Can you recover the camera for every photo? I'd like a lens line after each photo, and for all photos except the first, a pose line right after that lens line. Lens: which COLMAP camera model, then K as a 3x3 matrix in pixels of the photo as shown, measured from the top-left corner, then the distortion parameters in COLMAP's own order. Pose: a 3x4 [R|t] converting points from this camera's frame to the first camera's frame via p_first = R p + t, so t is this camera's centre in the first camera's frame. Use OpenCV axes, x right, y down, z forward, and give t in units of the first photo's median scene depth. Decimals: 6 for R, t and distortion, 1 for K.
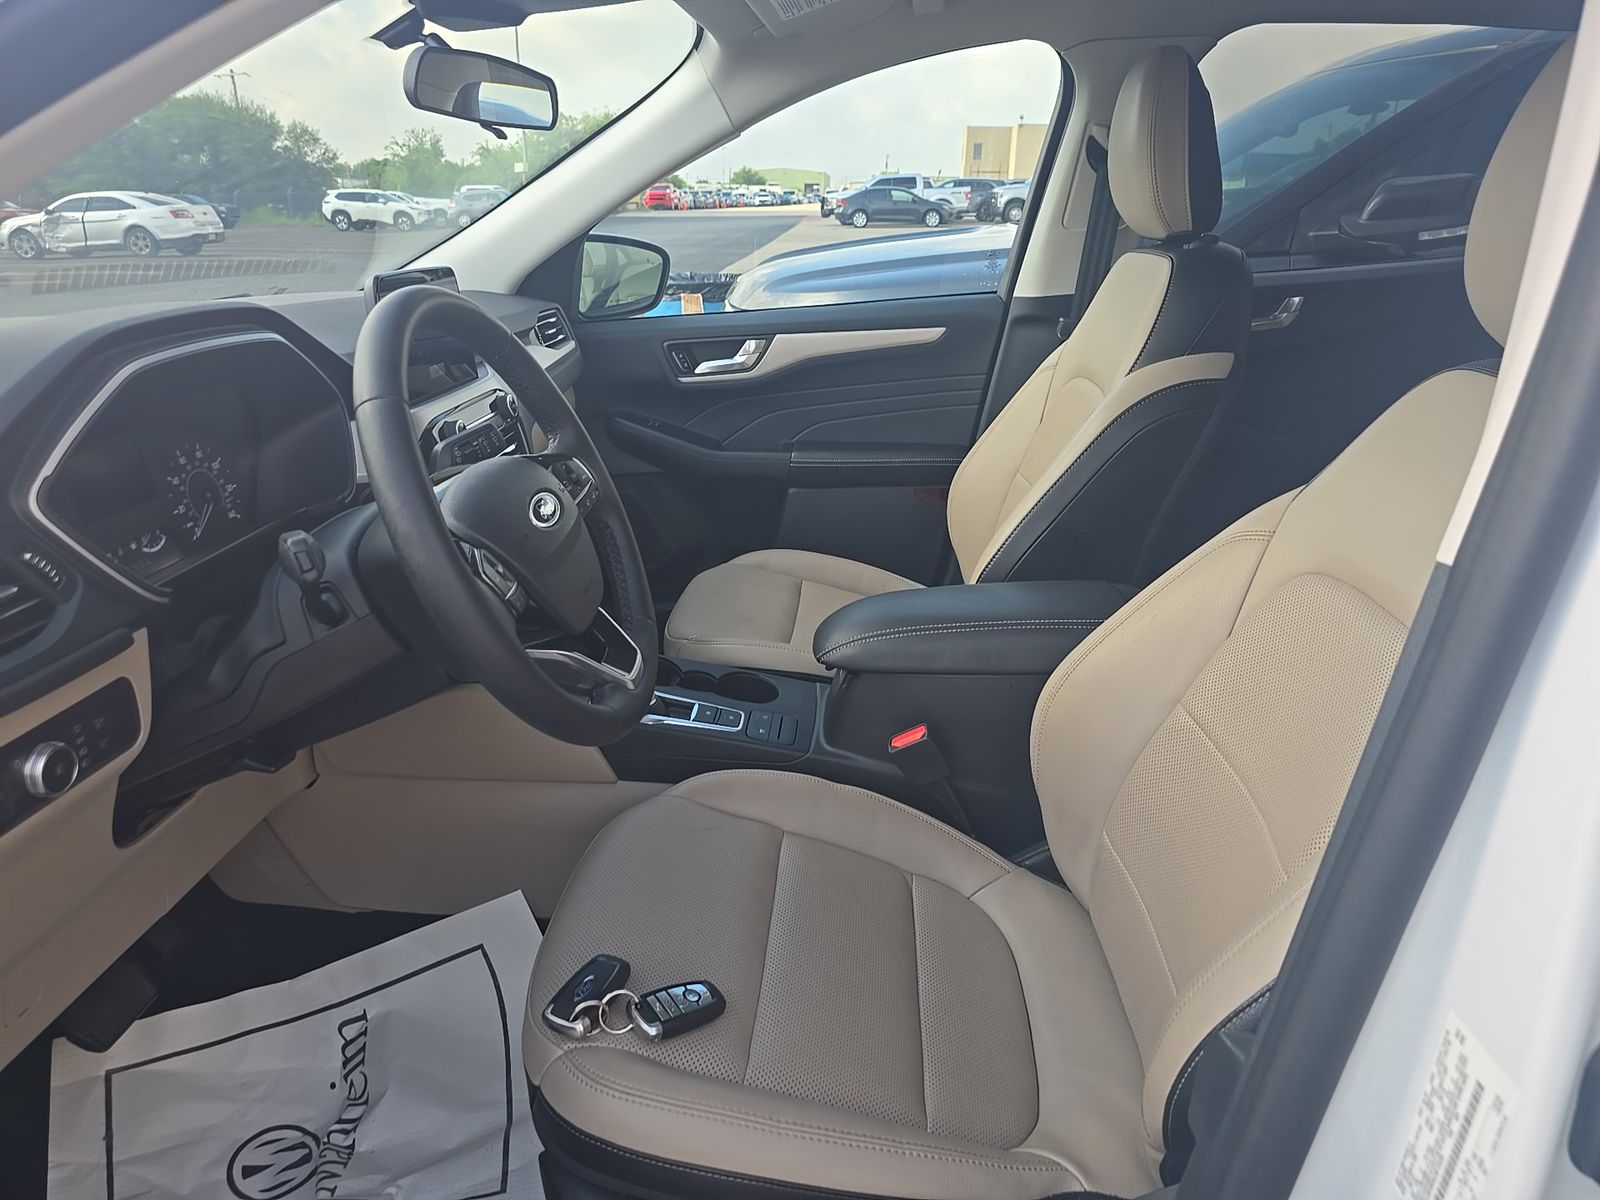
lens RADIAL K [[1051.5, 0, 793.0], [0, 1051.5, 587.8], [0, 0, 1]] dist [0.034847, -0.029322]
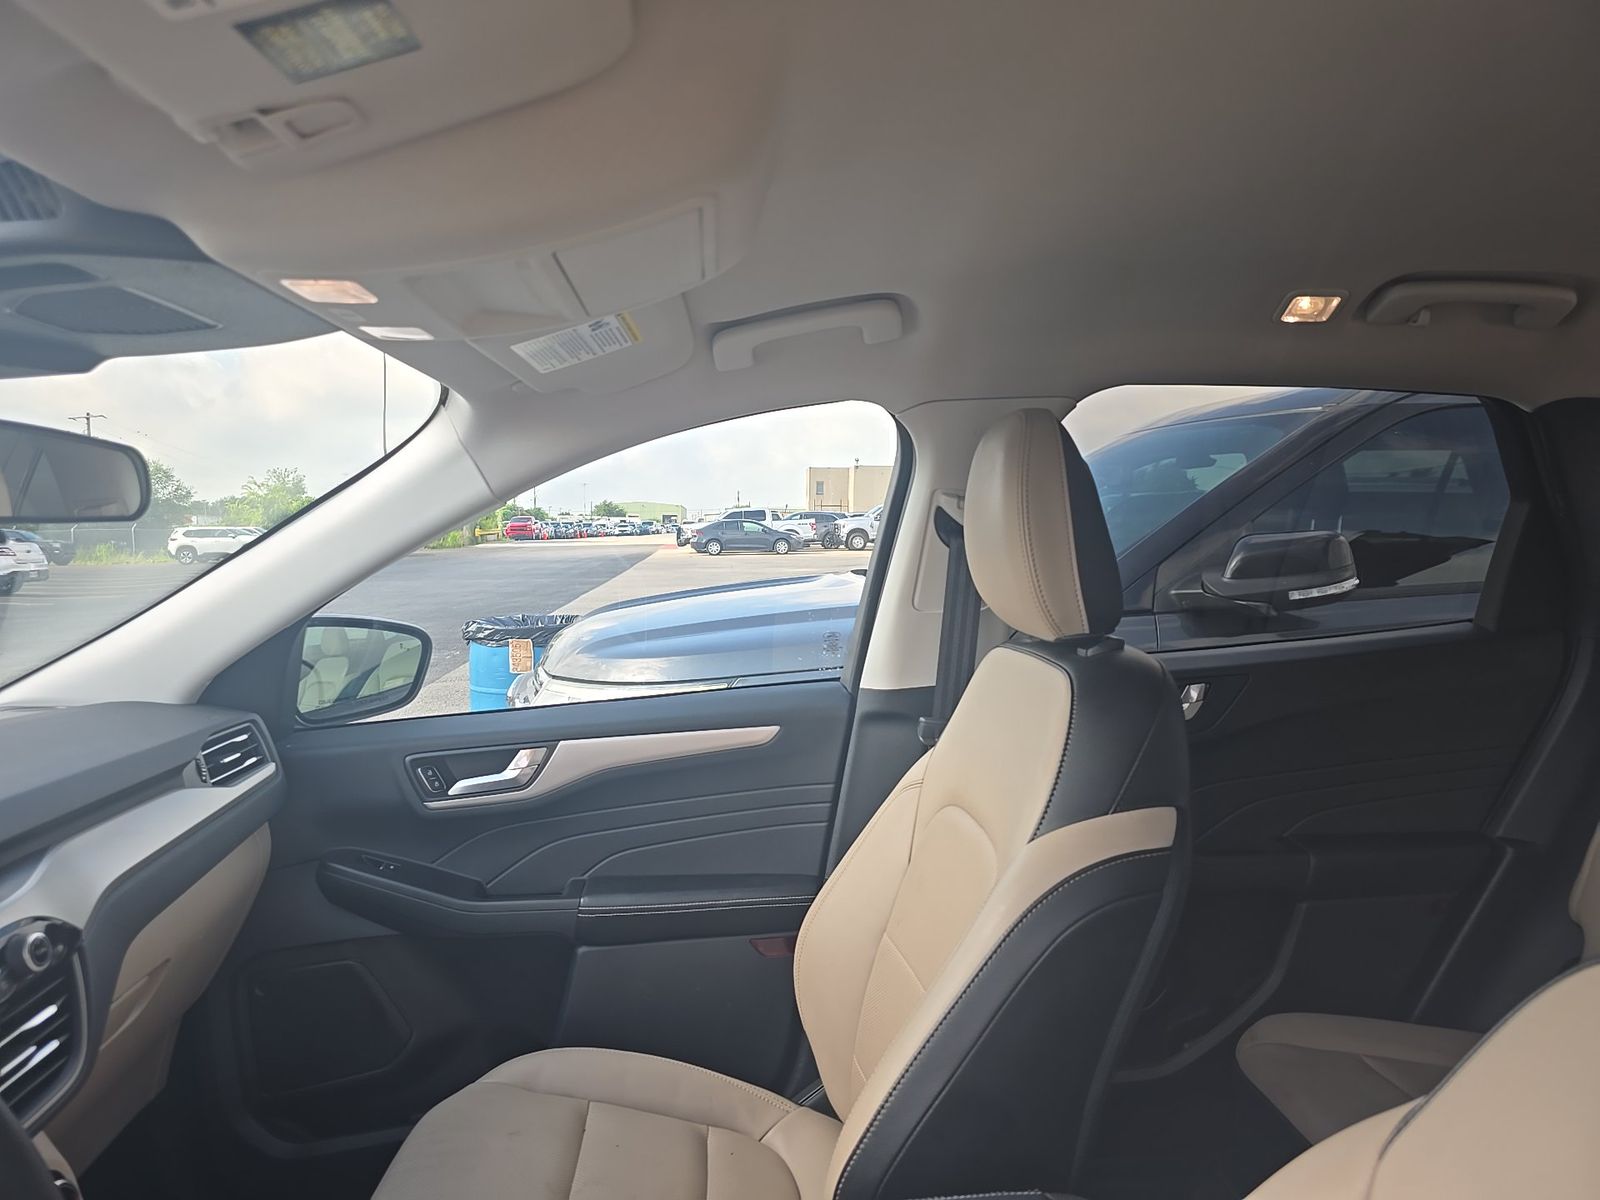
lens RADIAL K [[1051.5, 0, 793.0], [0, 1051.5, 587.8], [0, 0, 1]] dist [0.034847, -0.029322]
pose [[0.990981, -0.015618, 0.133089, 0.051430], [0.053859, 0.955854, -0.288864, -0.116046], [-0.122702, 0.293426, 0.948074, 0.220871]]
